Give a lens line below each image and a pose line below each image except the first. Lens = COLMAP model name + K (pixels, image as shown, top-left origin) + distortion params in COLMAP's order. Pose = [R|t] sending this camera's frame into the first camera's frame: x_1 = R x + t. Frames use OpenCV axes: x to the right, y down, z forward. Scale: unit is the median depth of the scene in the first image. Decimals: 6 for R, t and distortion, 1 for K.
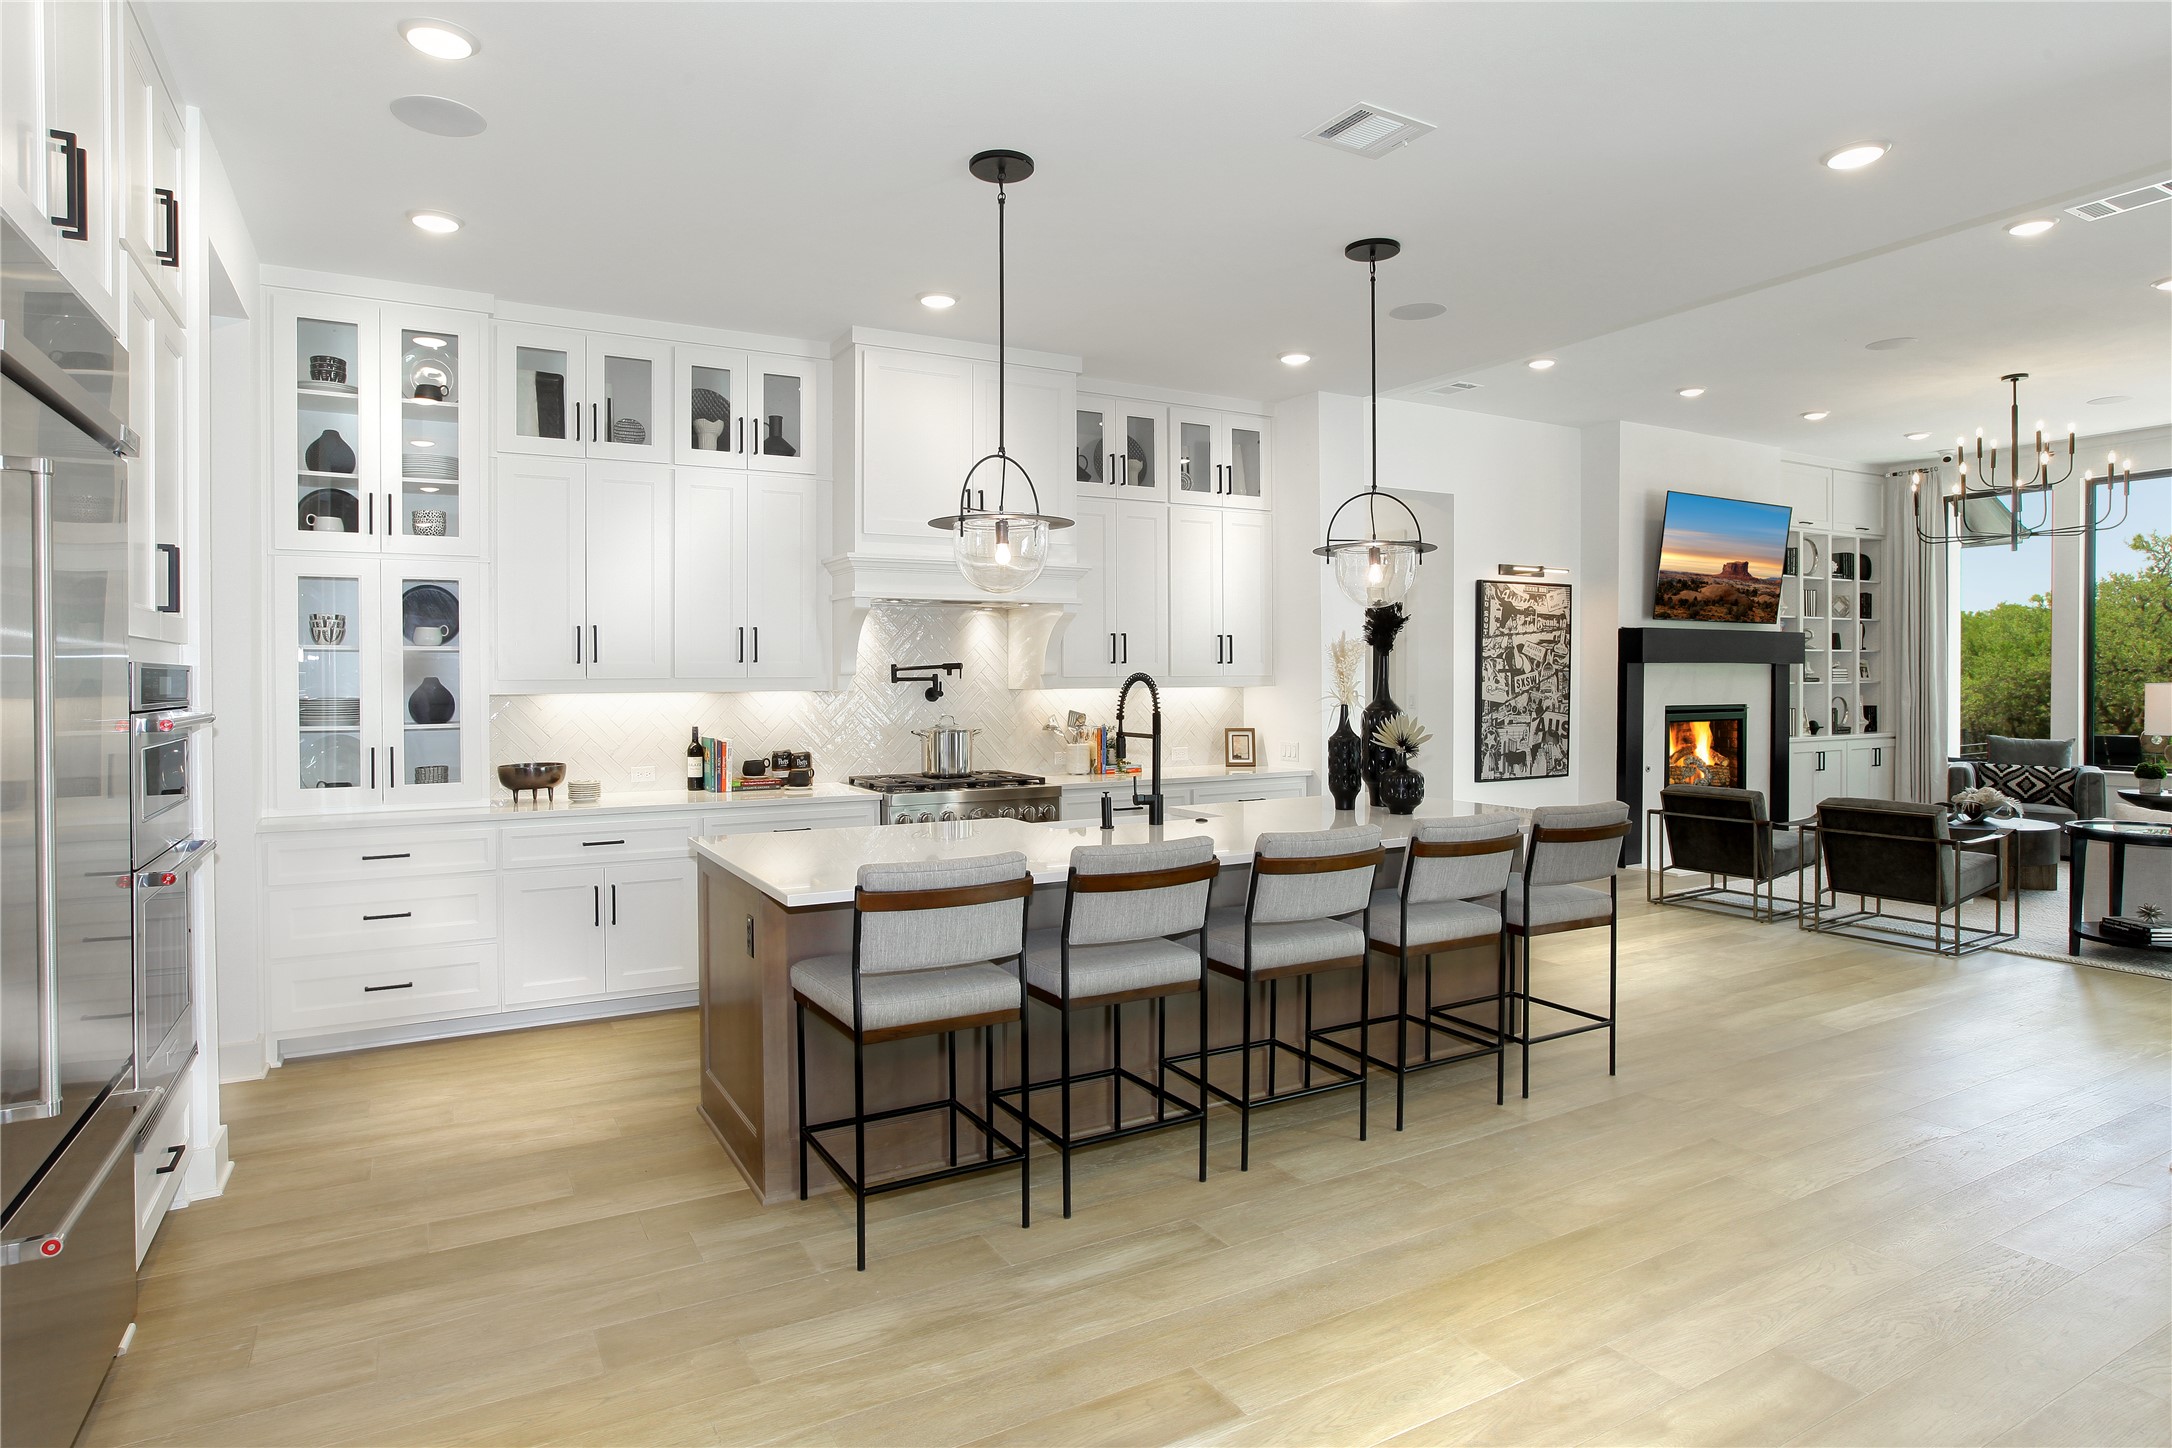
lens RADIAL K [[1170.1, 0, 1079.9], [0, 1170.1, 684.4], [0, 0, 1]] dist [-0.033692, 0.000542]
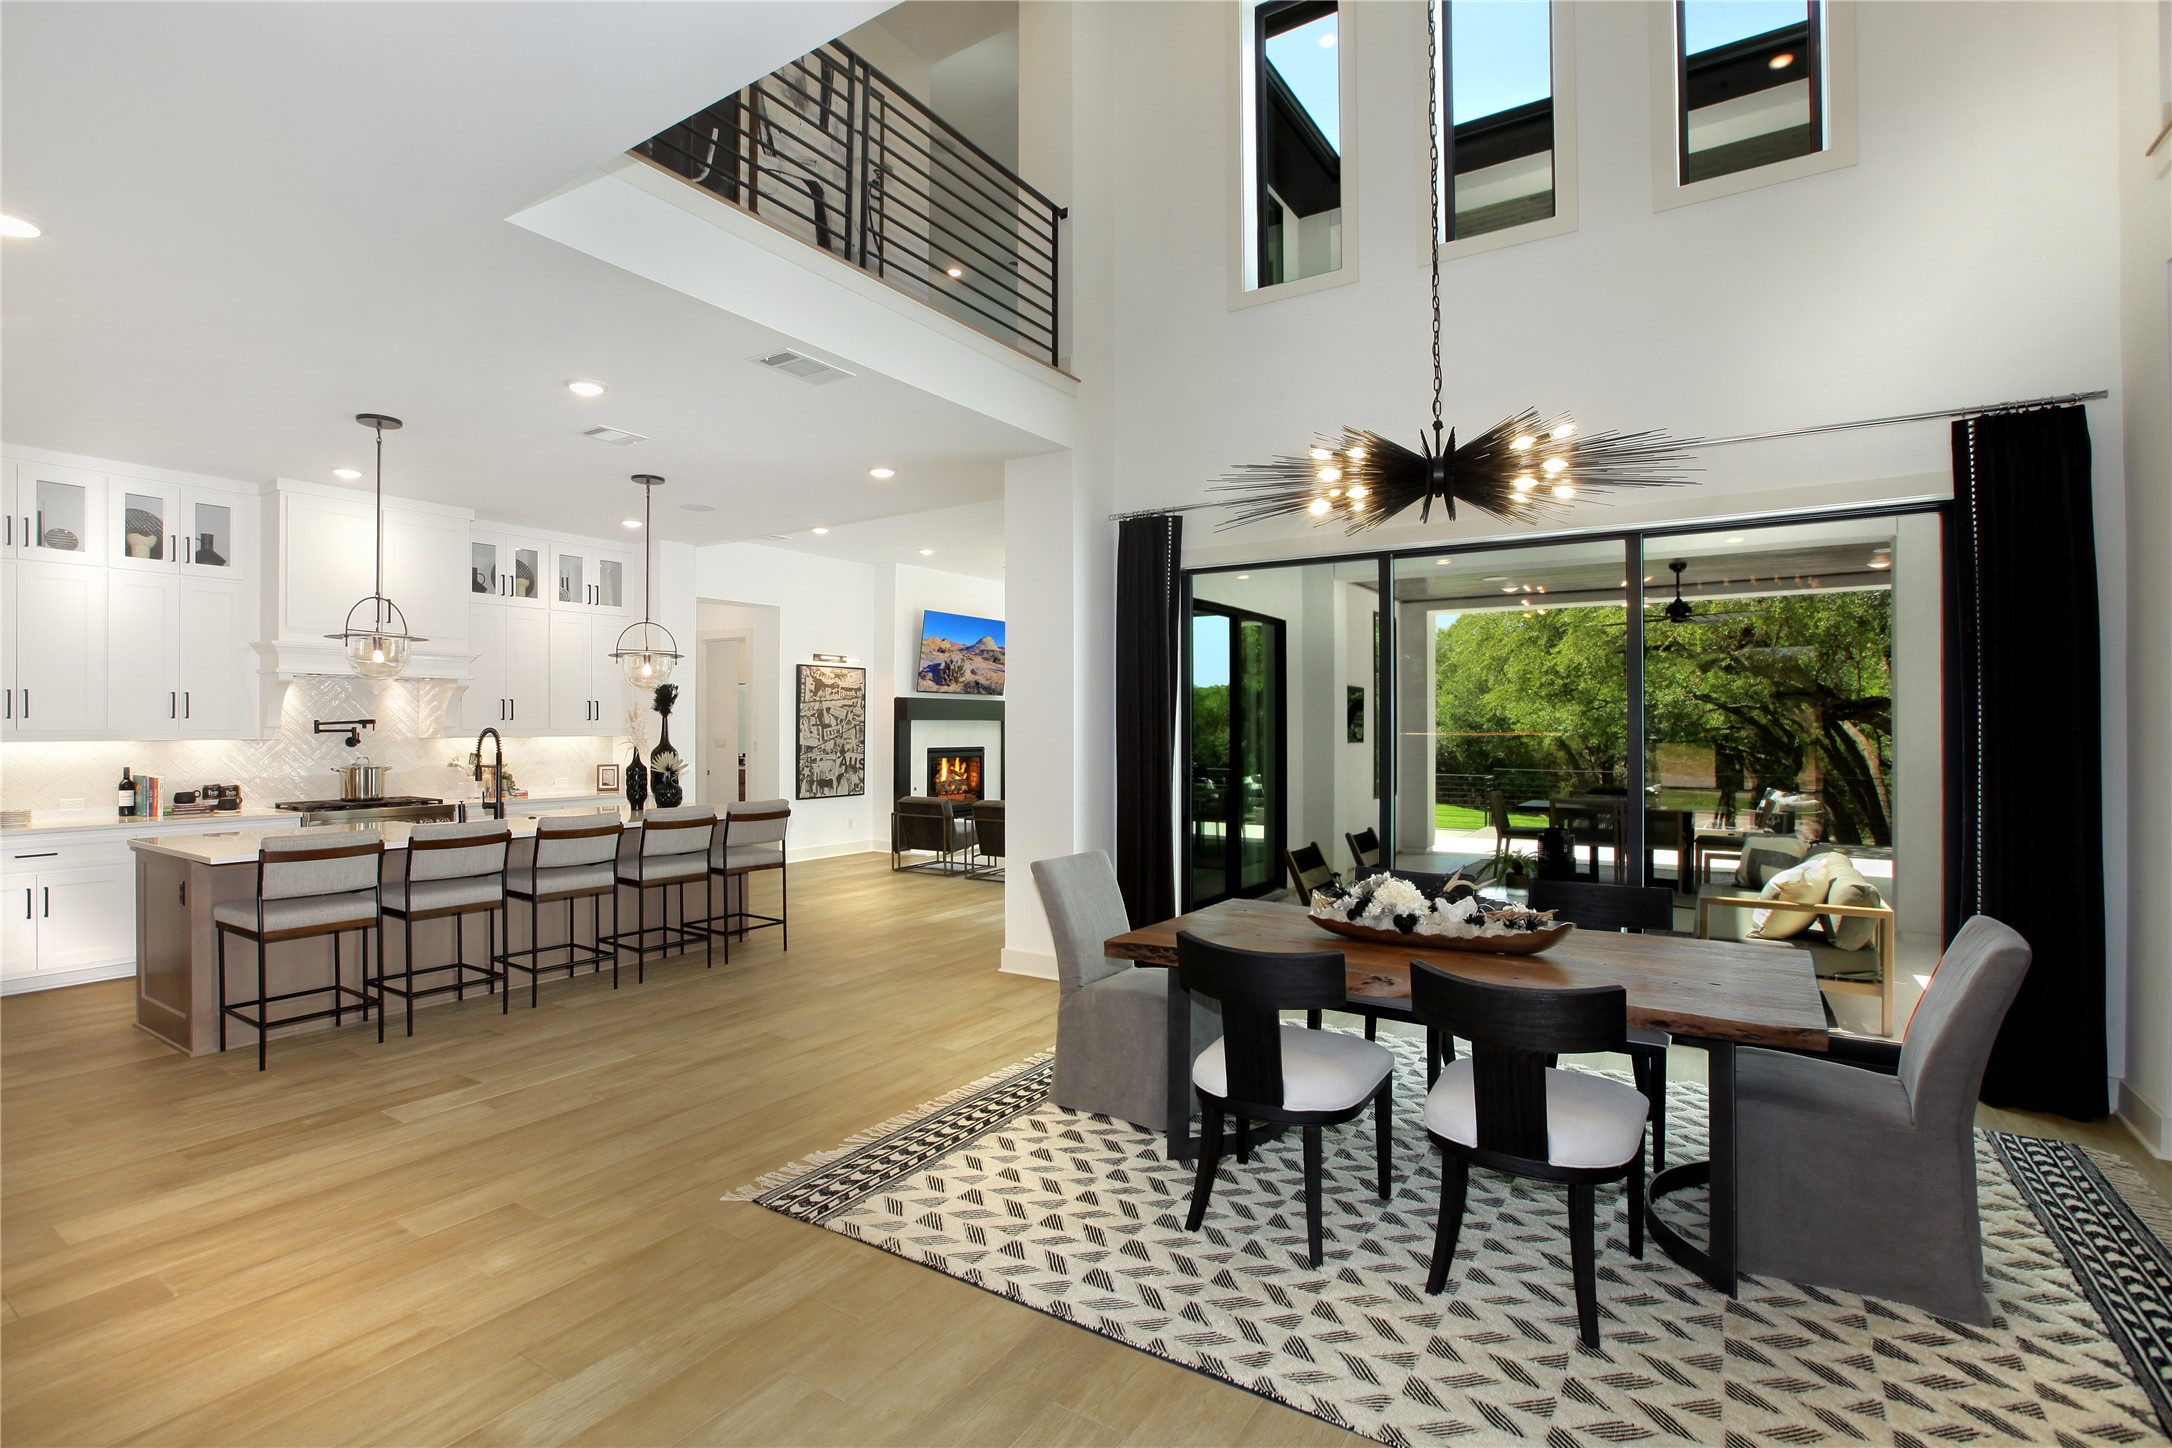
lens RADIAL K [[1012.5, 0, 1033.7], [0, 1012.5, 724.7], [0, 0, 1]] dist [-0.001920, 0.013590]
pose [[0.910605, 0.003517, 0.413262, 0.126051], [0.000024, 0.999963, -0.008564, -0.001591], [-0.413277, 0.007809, 0.910572, -0.472579]]
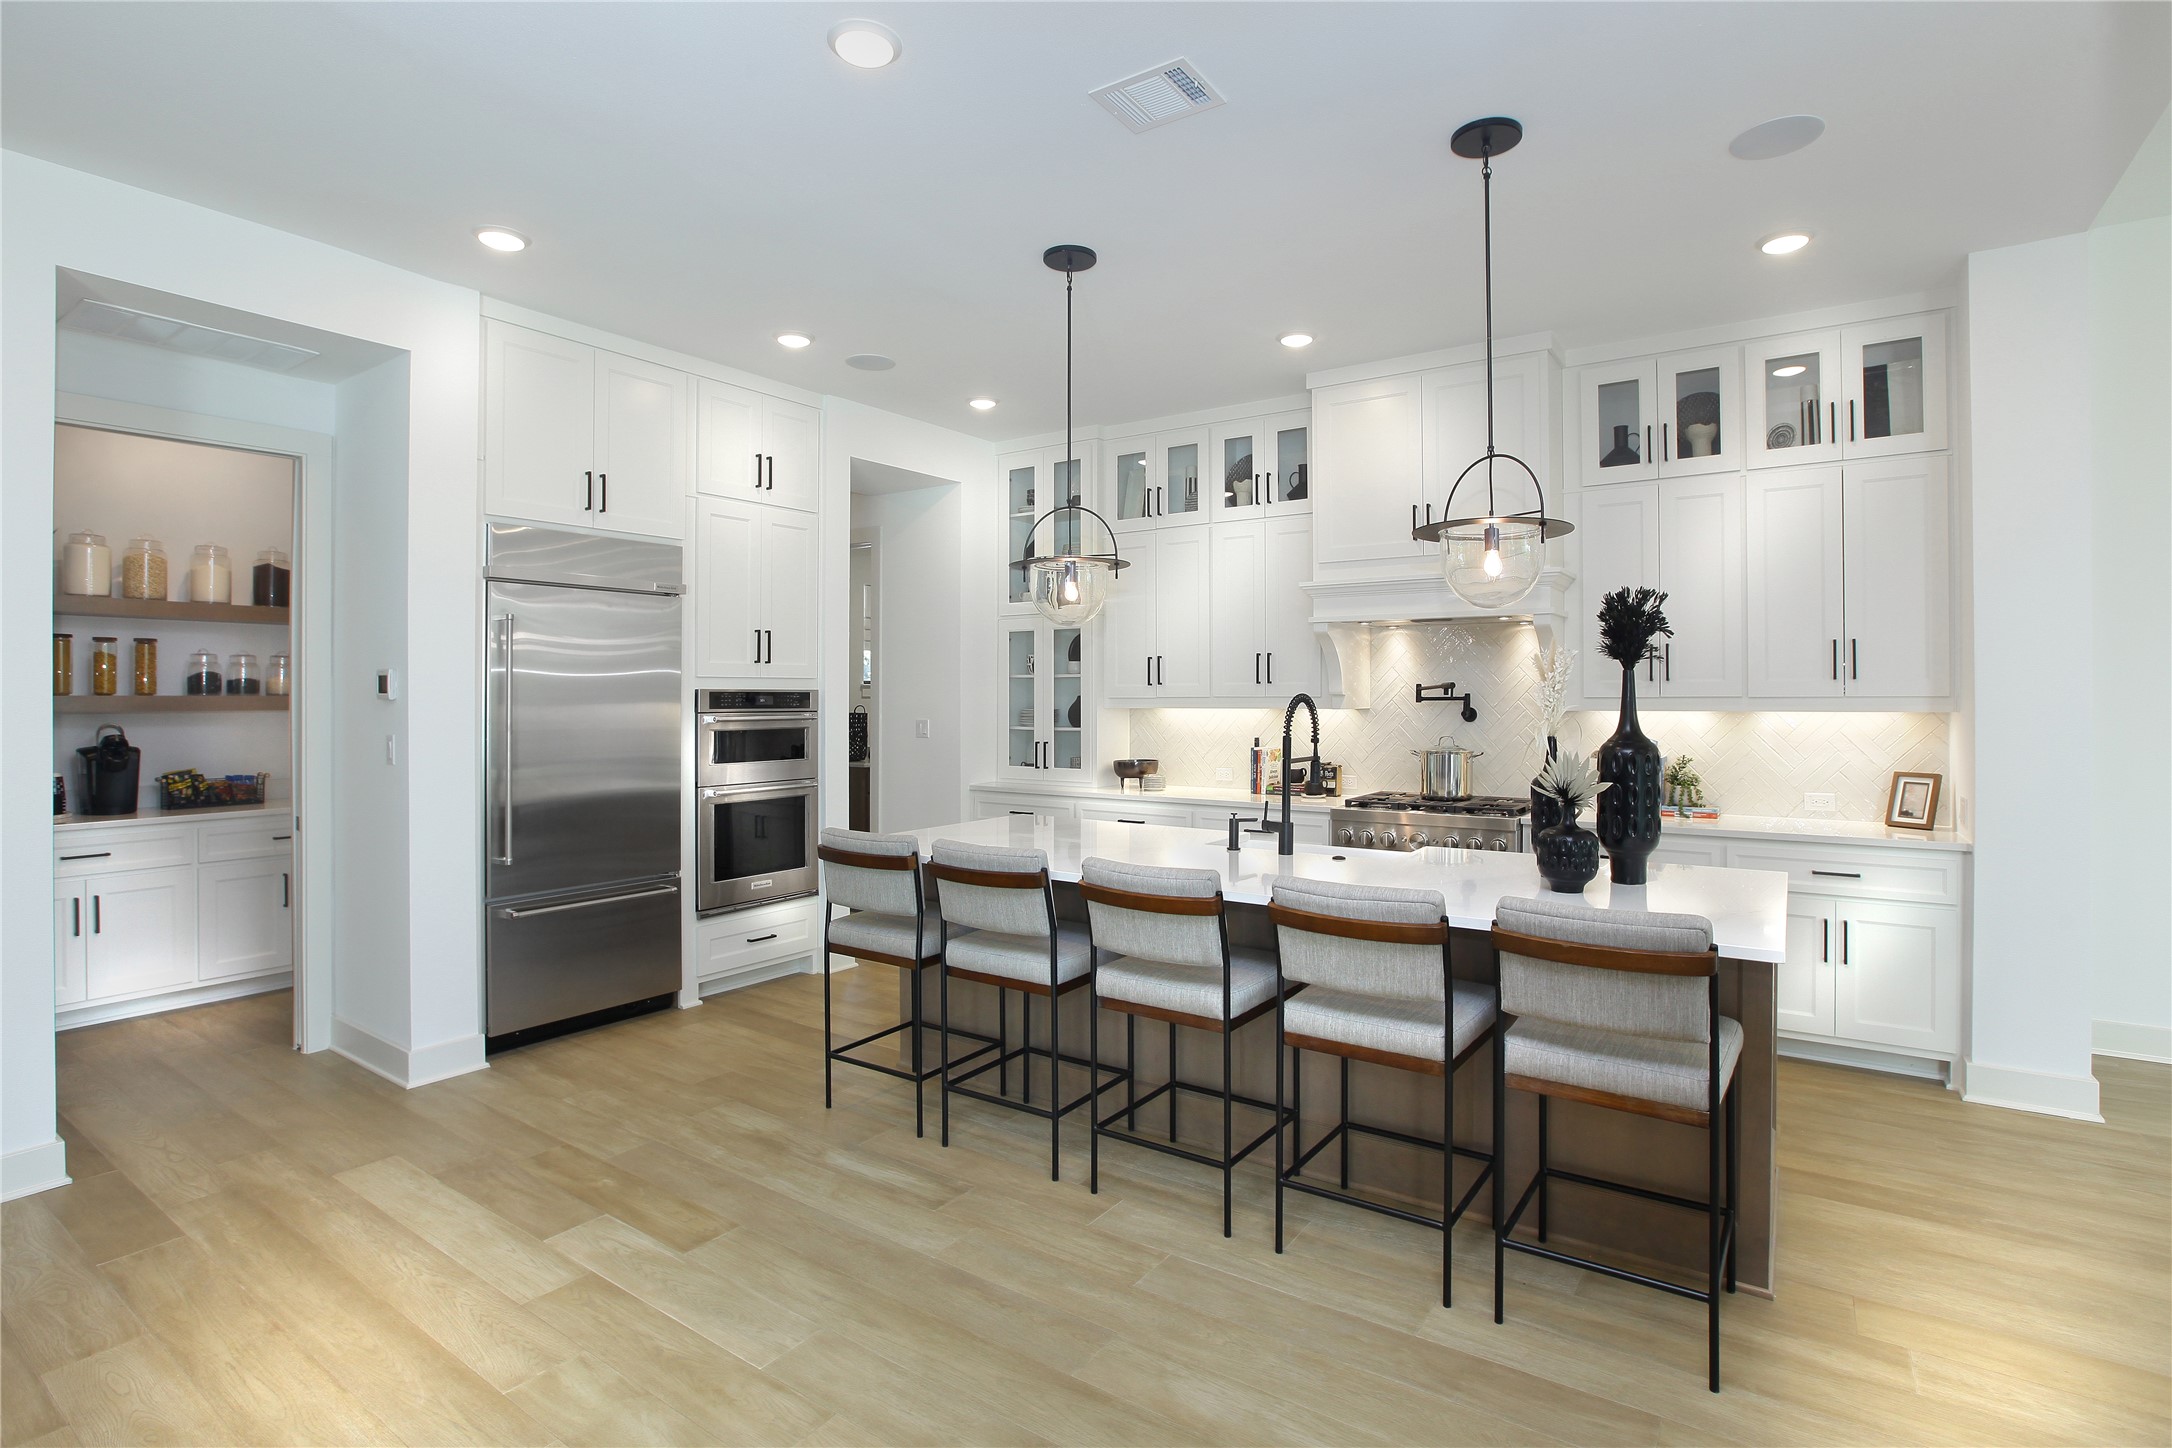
lens RADIAL K [[1102.3, 0, 1083.2], [0, 1102.3, 662.6], [0, 0, 1]] dist [-0.032402, 0.001098]
pose [[0.424788, -0.022610, -0.905011, 0.633955], [-0.008695, 0.999540, -0.029052, -0.005604], [0.905251, 0.020210, 0.424396, 0.372047]]
